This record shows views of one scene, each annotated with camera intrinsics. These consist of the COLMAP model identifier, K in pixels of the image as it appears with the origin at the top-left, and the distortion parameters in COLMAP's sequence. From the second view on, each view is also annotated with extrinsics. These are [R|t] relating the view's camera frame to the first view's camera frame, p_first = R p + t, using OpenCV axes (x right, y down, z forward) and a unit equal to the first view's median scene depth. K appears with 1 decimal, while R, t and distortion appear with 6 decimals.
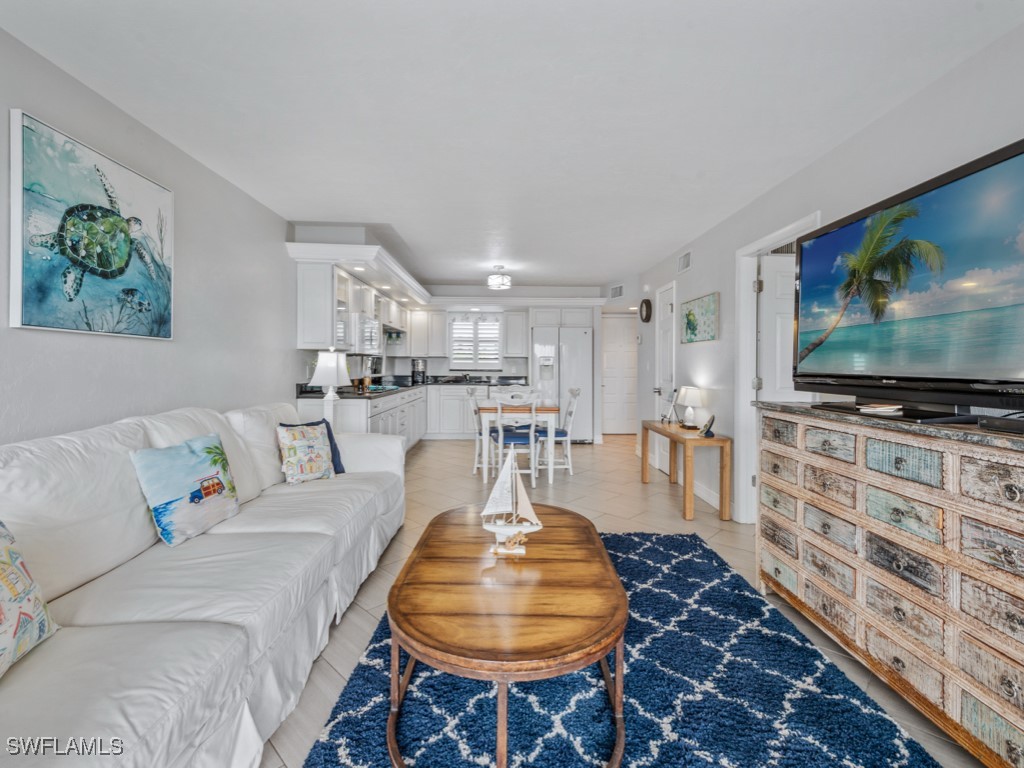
lens RADIAL K [[469.6, 0, 507.5], [0, 469.6, 365.9], [0, 0, 1]] dist [0.000615, -0.002109]
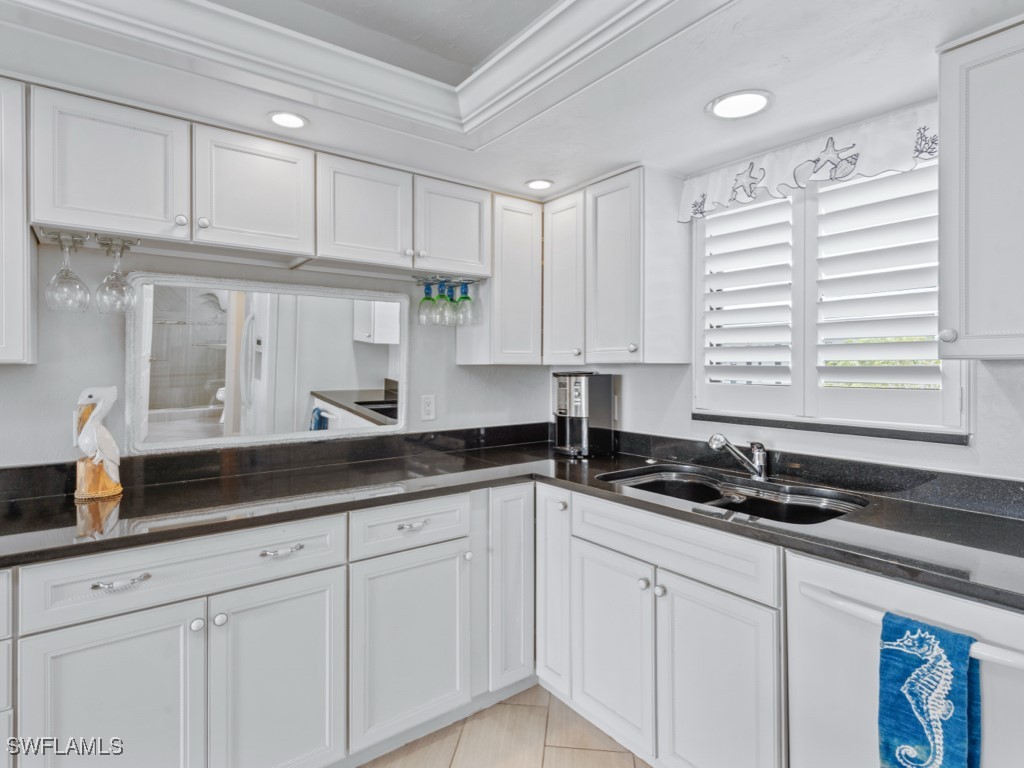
lens RADIAL K [[544.9, 0, 521.1], [0, 544.9, 370.1], [0, 0, 1]] dist [0.010259, -0.006759]
pose [[0.609492, 0.000534, -0.792792, 0.158125], [0.006173, 0.999966, 0.005419, -0.059585], [0.792768, -0.008197, 0.609468, 2.613556]]
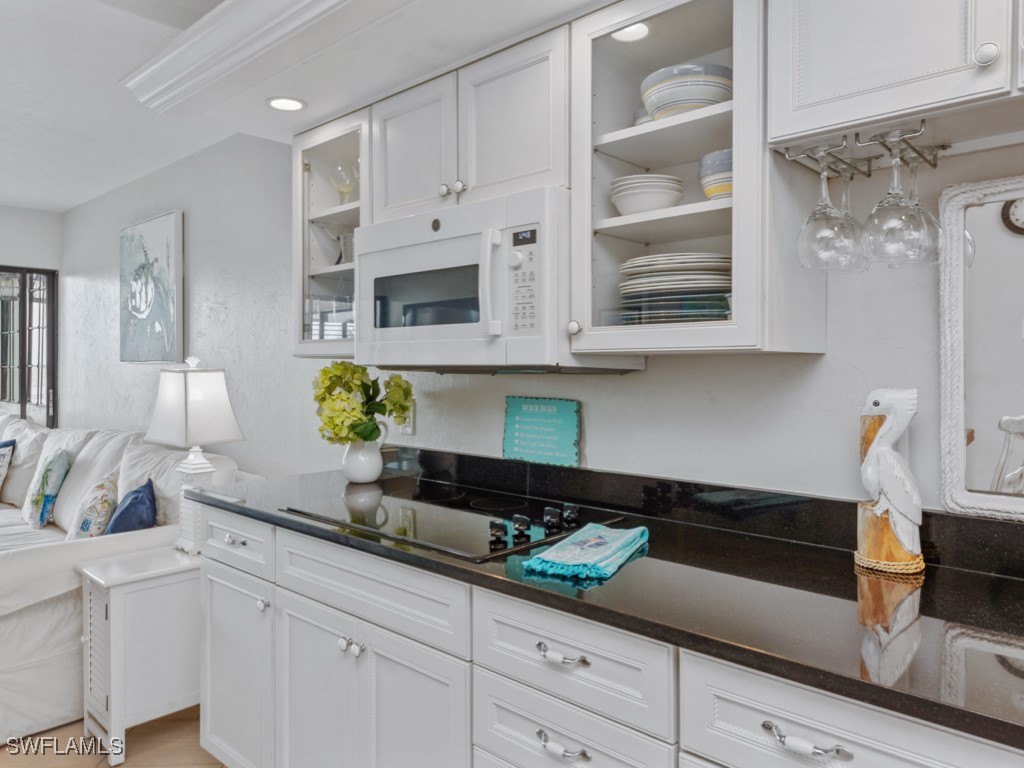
lens RADIAL K [[703.2, 0, 502.5], [0, 703.2, 373.8], [0, 0, 1]] dist [0.014433, -0.011514]
pose [[-0.686966, -0.001641, -0.726688, -0.130816], [-0.007030, 0.999966, 0.004388, -0.049200], [0.726656, 0.008123, -0.686954, 2.777382]]
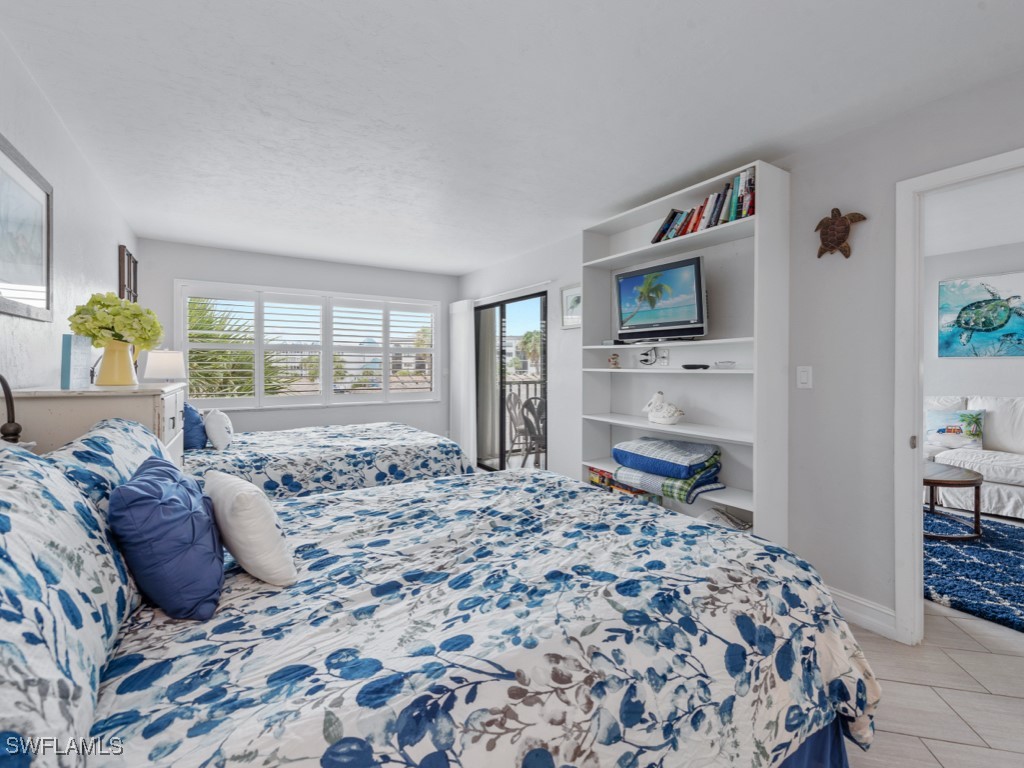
lens RADIAL K [[469.5, 0, 518.0], [0, 469.5, 368.1], [0, 0, 1]] dist [0.013258, 0.000465]
pose [[-0.852902, -0.002662, -0.522064, 1.986706], [-0.004206, 0.999990, 0.001773, -0.012486], [0.522054, 0.003708, -0.852905, 1.610988]]
